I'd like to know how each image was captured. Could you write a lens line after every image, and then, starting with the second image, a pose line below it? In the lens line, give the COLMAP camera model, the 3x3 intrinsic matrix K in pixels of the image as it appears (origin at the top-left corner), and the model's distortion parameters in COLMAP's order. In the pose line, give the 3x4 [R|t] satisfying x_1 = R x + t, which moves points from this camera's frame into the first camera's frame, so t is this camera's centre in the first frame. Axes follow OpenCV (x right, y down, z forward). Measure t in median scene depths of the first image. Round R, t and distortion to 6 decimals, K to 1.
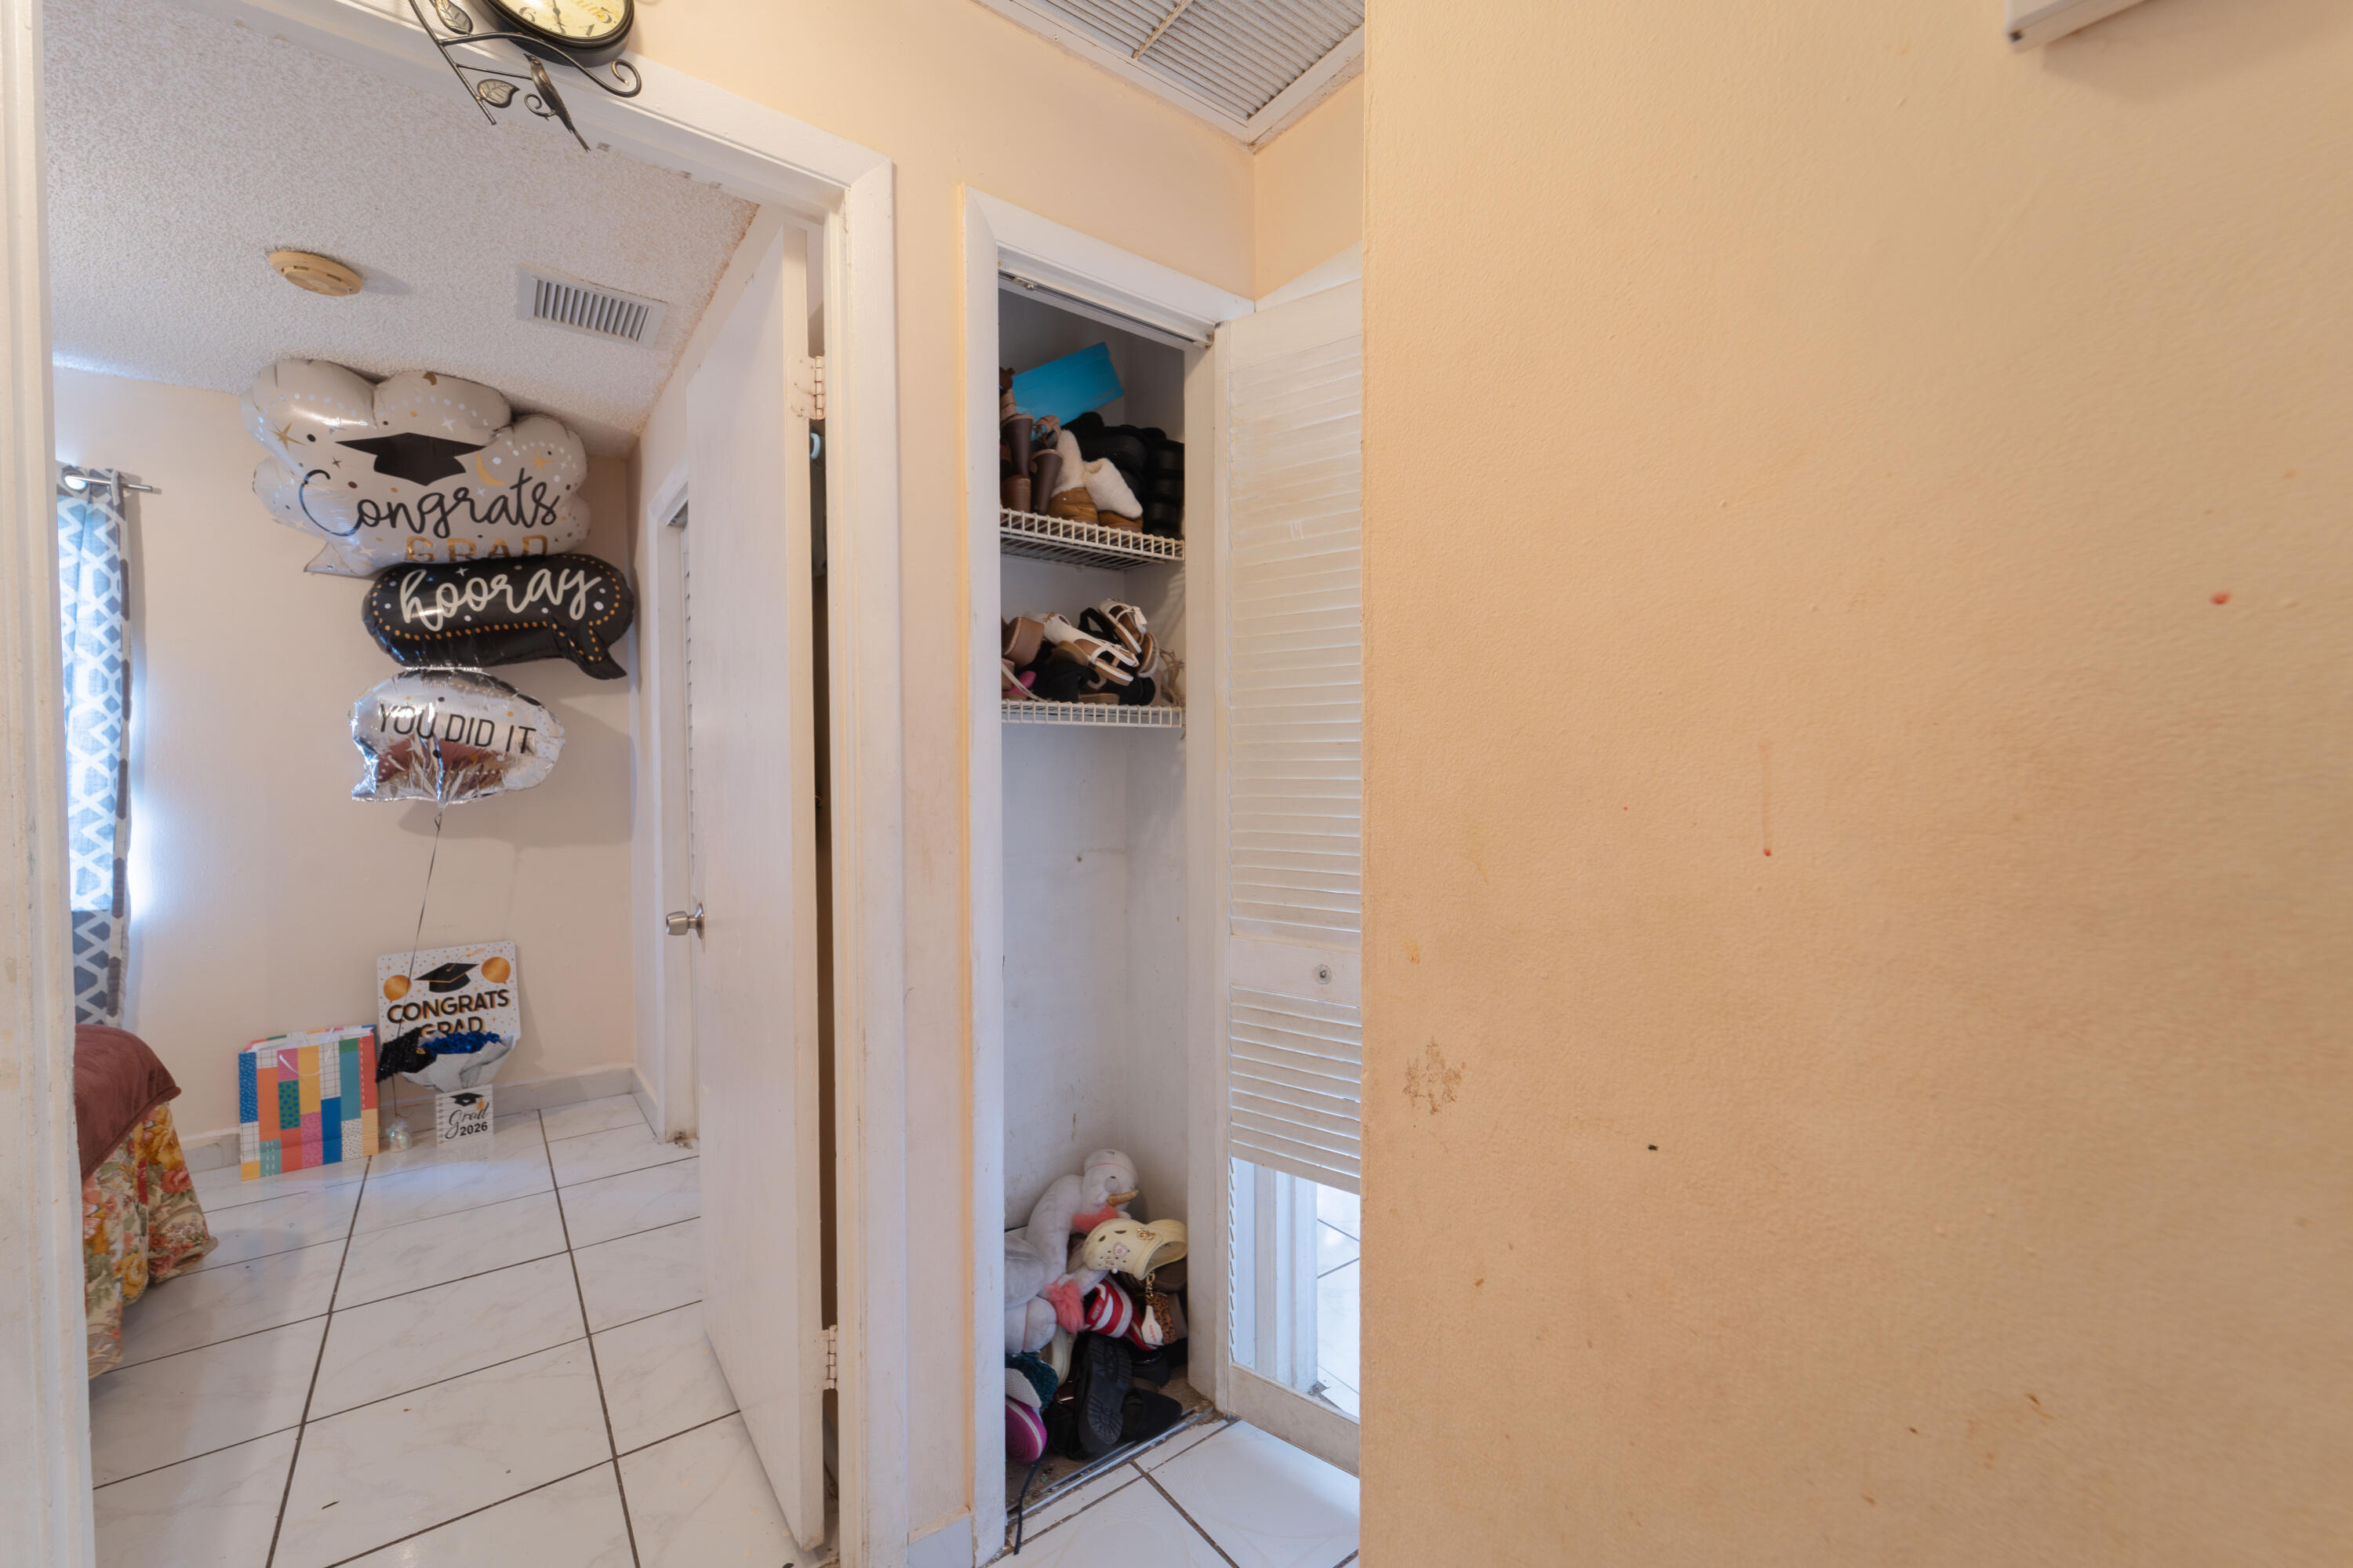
lens RADIAL K [[943.0, 0, 1189.6], [0, 943.0, 788.1], [0, 0, 1]] dist [0.004824, -0.002615]
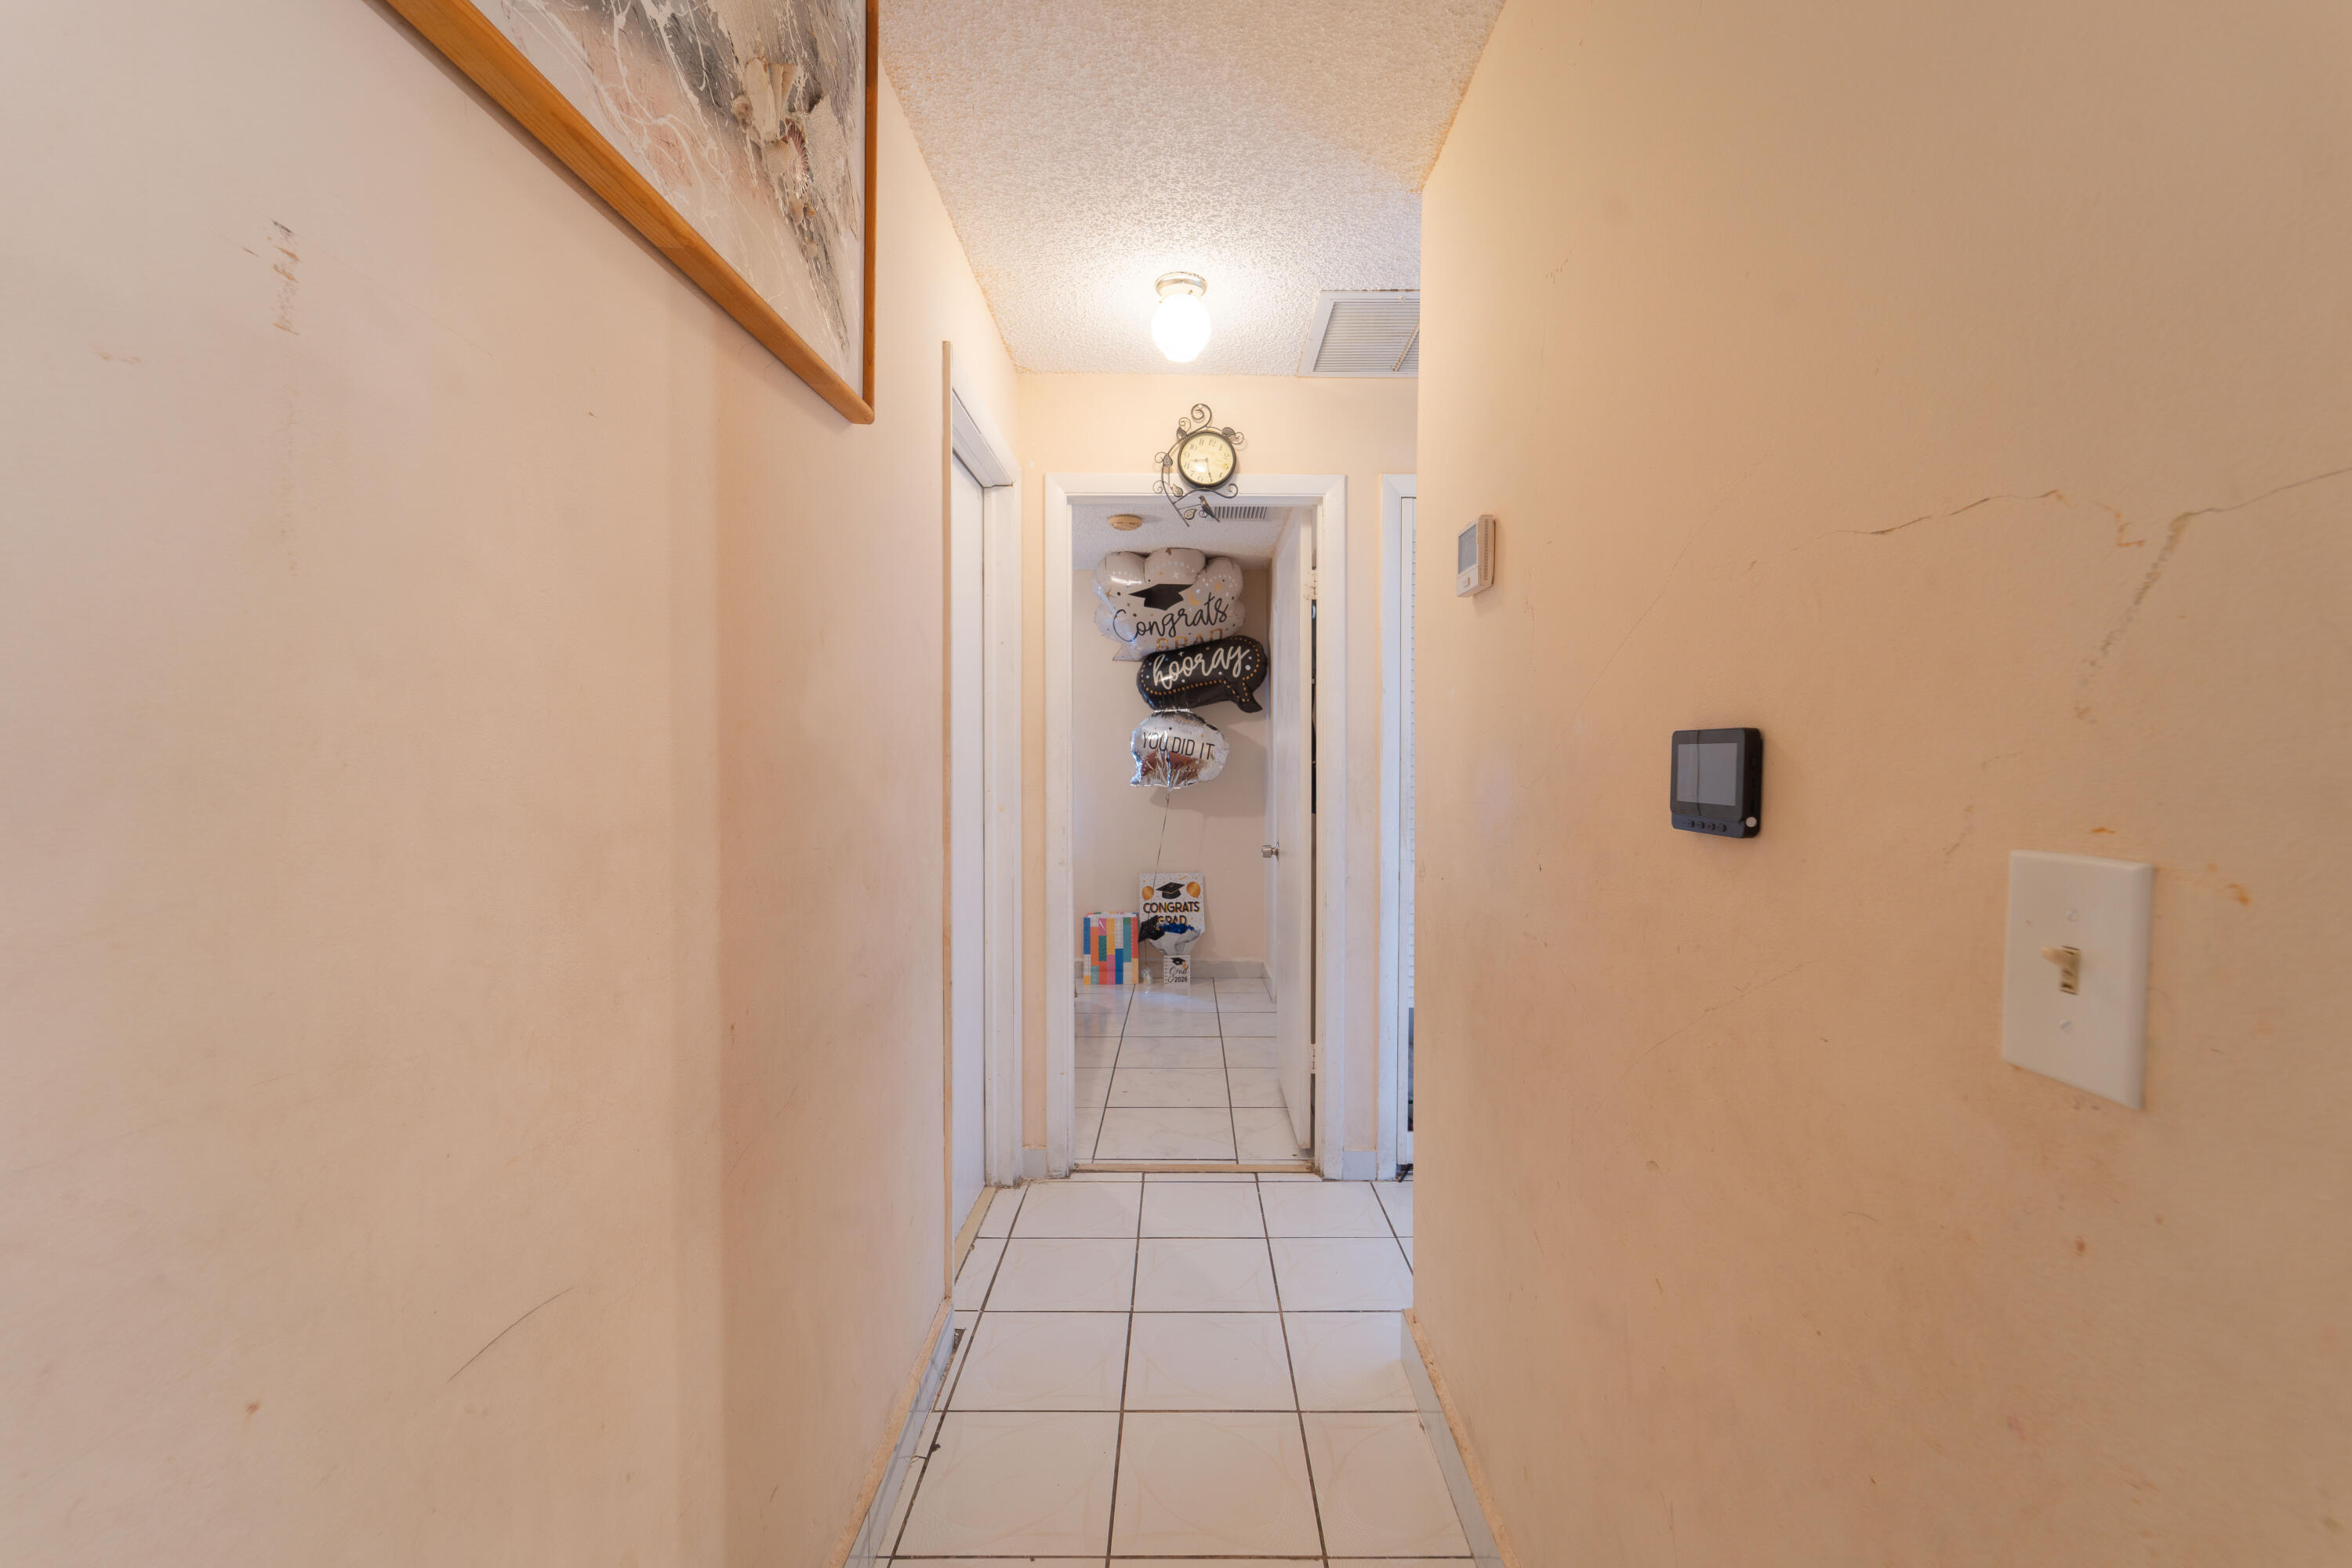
lens RADIAL K [[942.6, 0, 1181.0], [0, 942.6, 780.9], [0, 0, 1]] dist [0.004824, -0.002615]
pose [[0.791146, 0.011384, -0.611522, 0.288832], [-0.017303, 0.999843, -0.003773, 0.008794], [0.611383, 0.013566, 0.791219, -0.363560]]
